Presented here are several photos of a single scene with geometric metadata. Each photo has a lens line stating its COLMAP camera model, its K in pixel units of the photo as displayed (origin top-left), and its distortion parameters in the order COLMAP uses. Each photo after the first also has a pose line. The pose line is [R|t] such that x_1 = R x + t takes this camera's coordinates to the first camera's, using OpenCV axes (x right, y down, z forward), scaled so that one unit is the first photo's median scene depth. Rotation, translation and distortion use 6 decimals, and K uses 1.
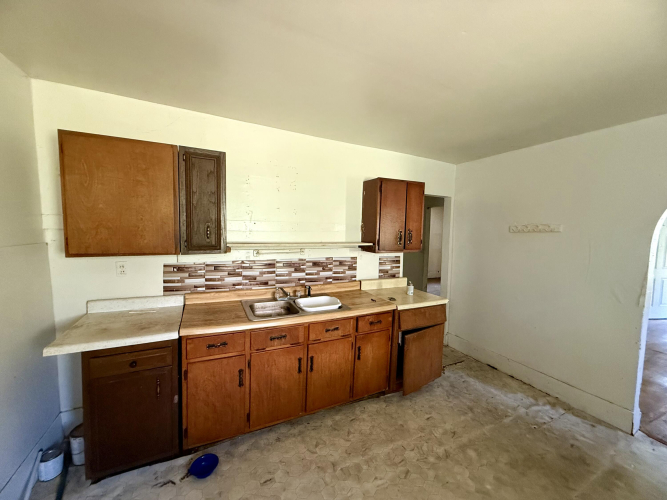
lens RADIAL K [[267.6, 0, 327.1], [0, 267.6, 247.0], [0, 0, 1]] dist [0.002537, 0.000104]
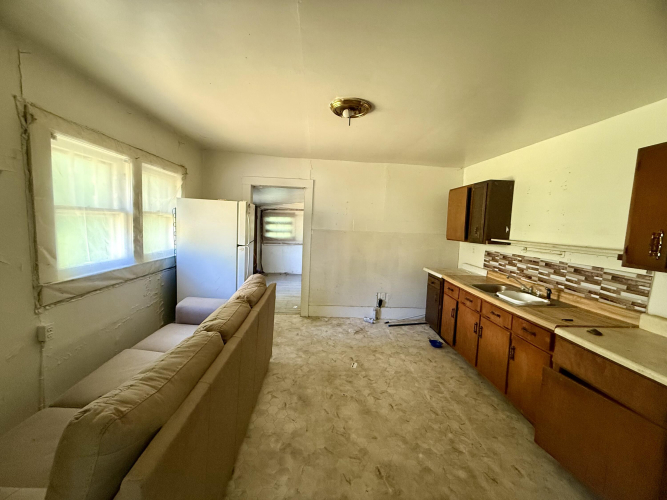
lens RADIAL K [[267.6, 0, 334.4], [0, 267.6, 249.9], [0, 0, 1]] dist [0.002537, 0.000104]
pose [[-0.385274, 0.050206, -0.921435, 1.223197], [-0.117968, 0.987647, 0.103138, -0.000328], [0.915231, 0.148436, -0.374592, 0.694770]]
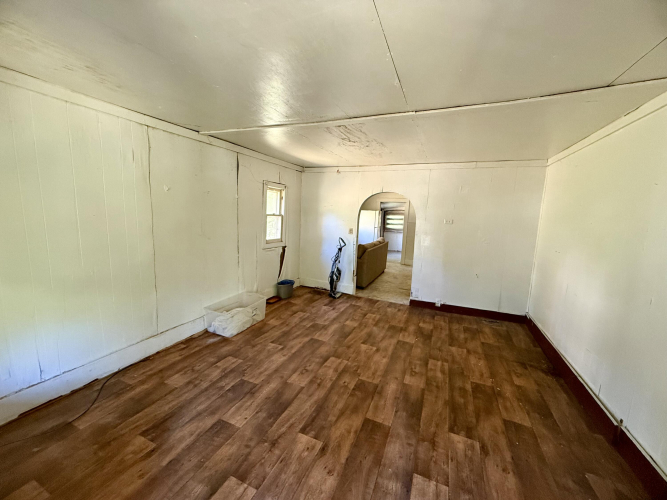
lens RADIAL K [[267.6, 0, 332.2], [0, 267.6, 248.6], [0, 0, 1]] dist [0.002537, 0.000104]
pose [[-0.752485, 0.032622, -0.657801, 2.440592], [-0.101240, 0.981173, 0.164471, -0.057750], [0.650782, 0.190358, -0.735015, 1.645560]]
